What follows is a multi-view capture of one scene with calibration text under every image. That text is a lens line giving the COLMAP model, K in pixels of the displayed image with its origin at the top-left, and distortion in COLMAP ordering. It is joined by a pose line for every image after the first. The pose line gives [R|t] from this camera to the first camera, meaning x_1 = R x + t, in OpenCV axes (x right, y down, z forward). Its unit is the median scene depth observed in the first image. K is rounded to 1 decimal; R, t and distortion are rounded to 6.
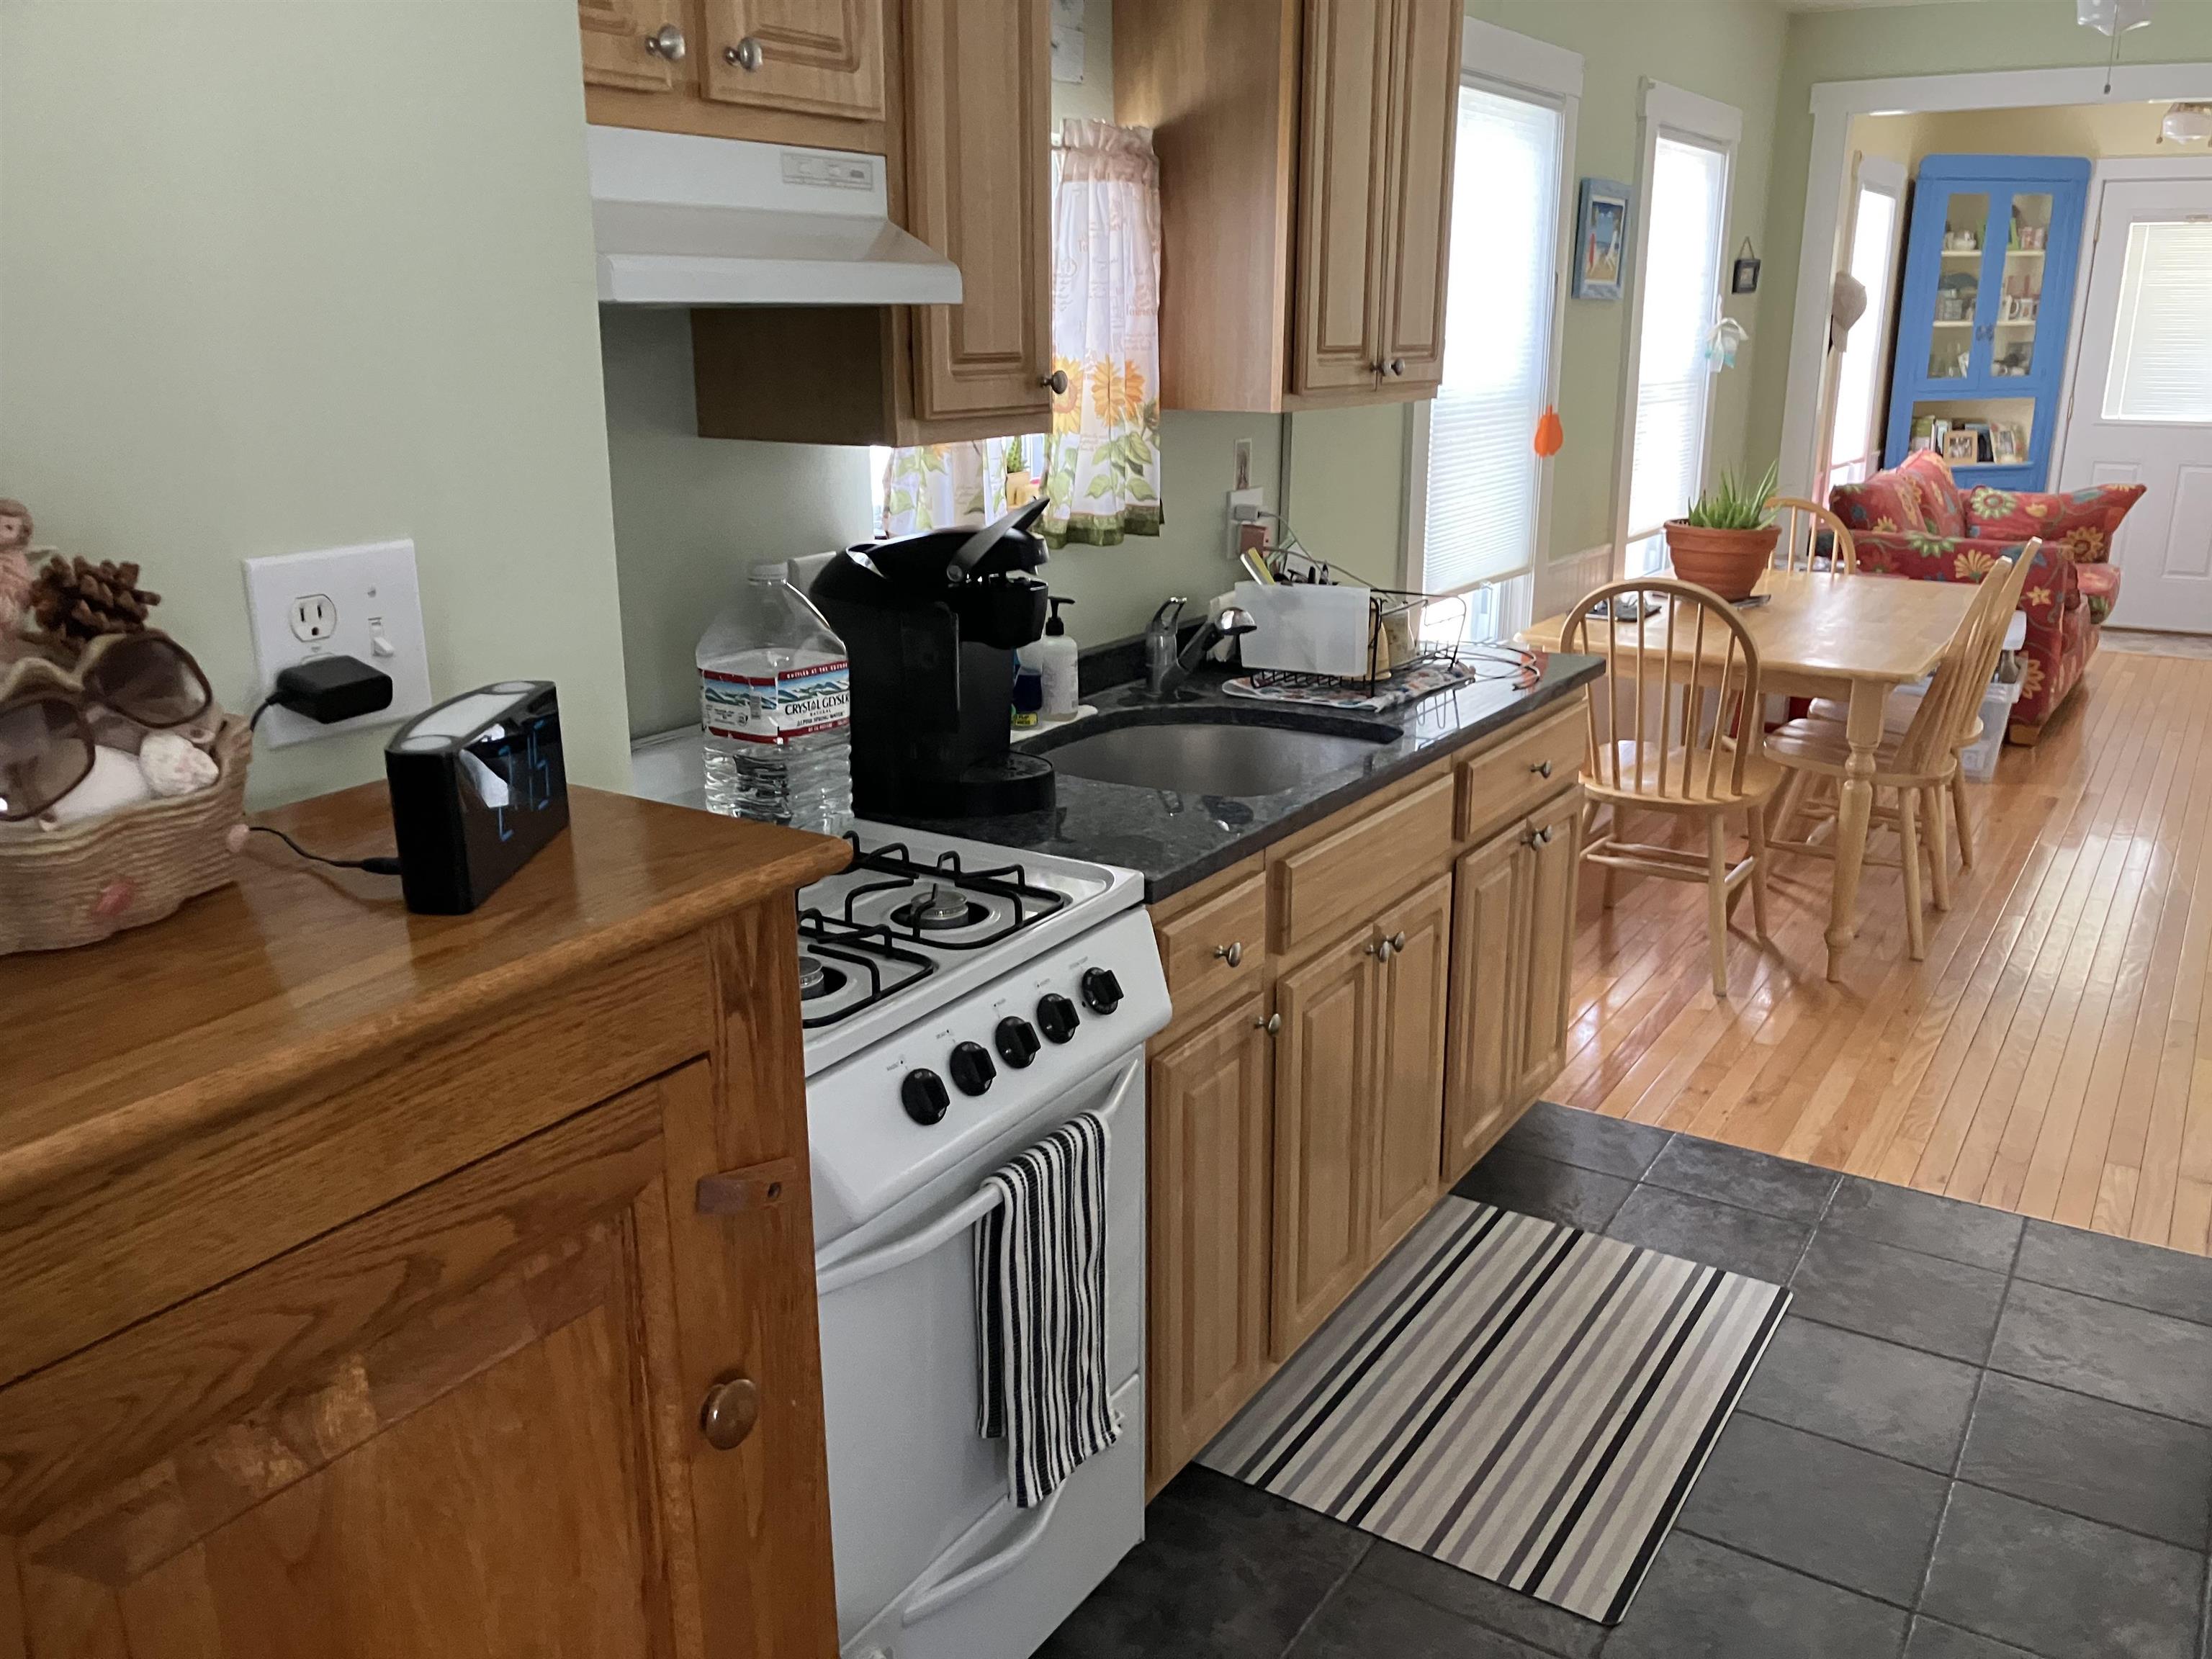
lens RADIAL K [[1930.1, 0, 1106.0], [0, 1930.1, 829.5], [0, 0, 1]] dist [-0.036403, 0.194948]
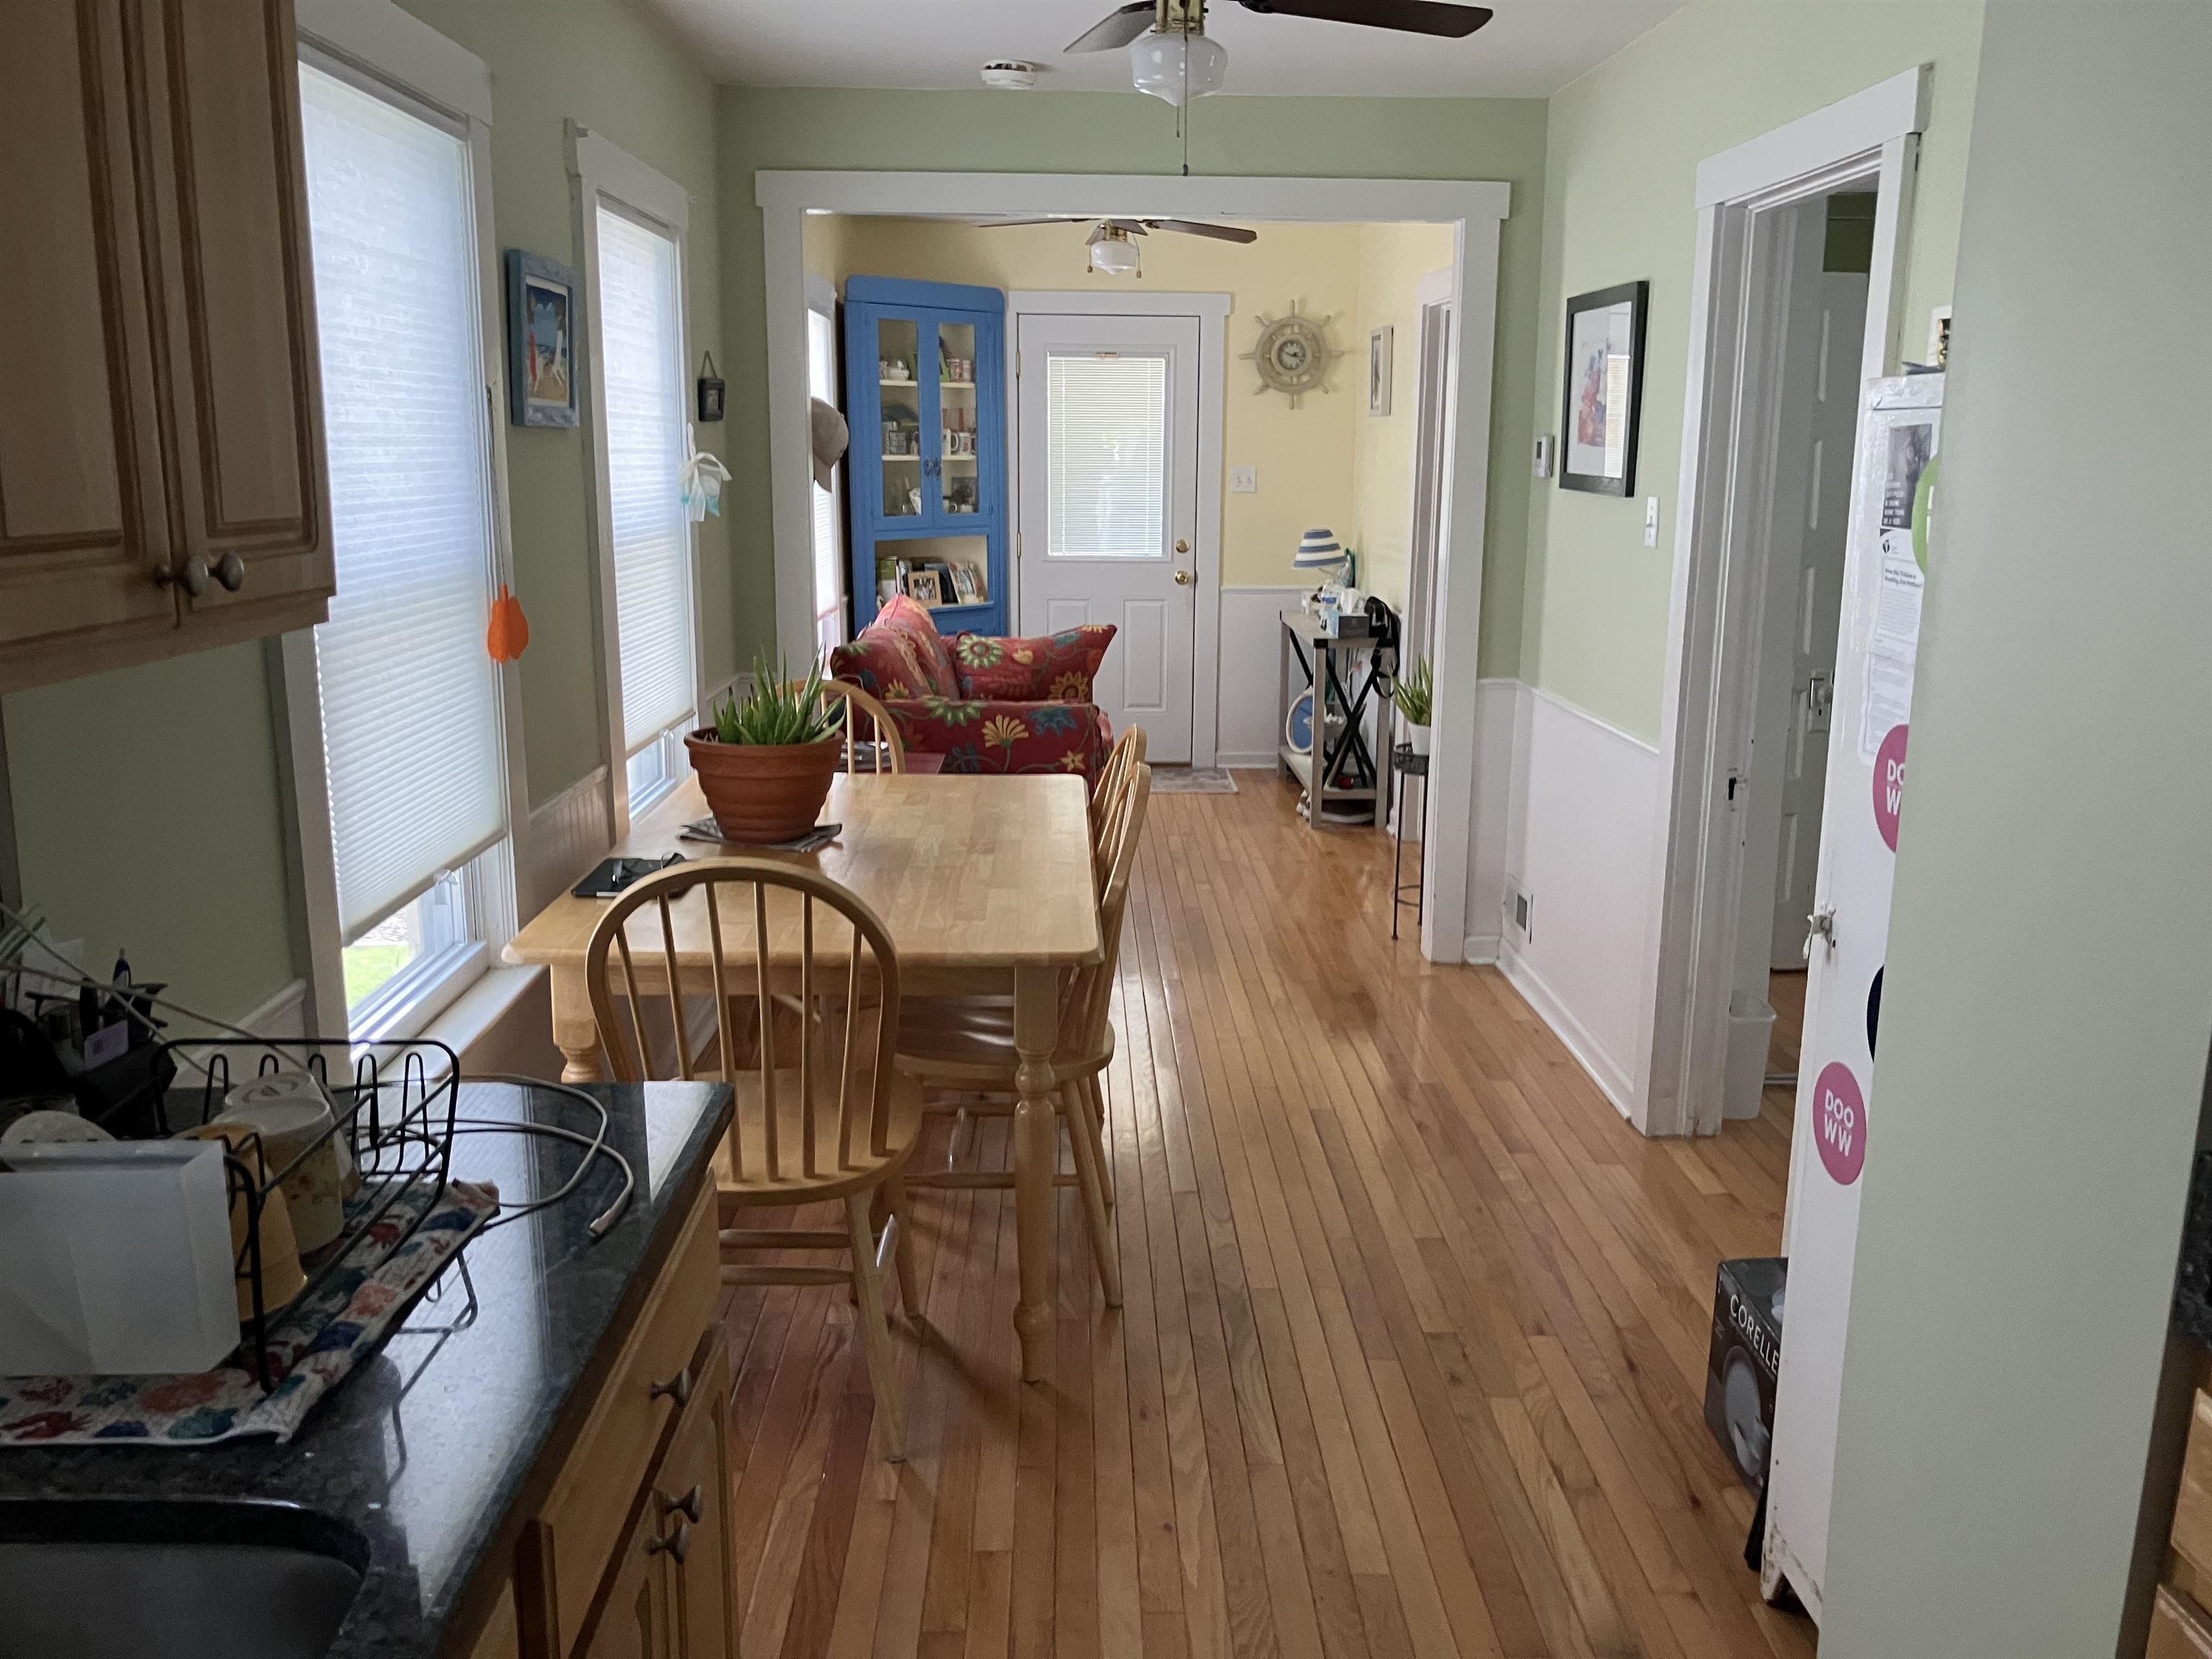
lens RADIAL K [[1931.8, 0, 1106.0], [0, 1931.8, 829.5], [0, 0, 1]] dist [0.039829, -0.173036]
pose [[0.851103, -0.113064, 0.512680, 0.040401], [0.147315, 0.988734, -0.026508, -0.063601], [-0.503907, 0.098086, 0.858171, 0.238655]]
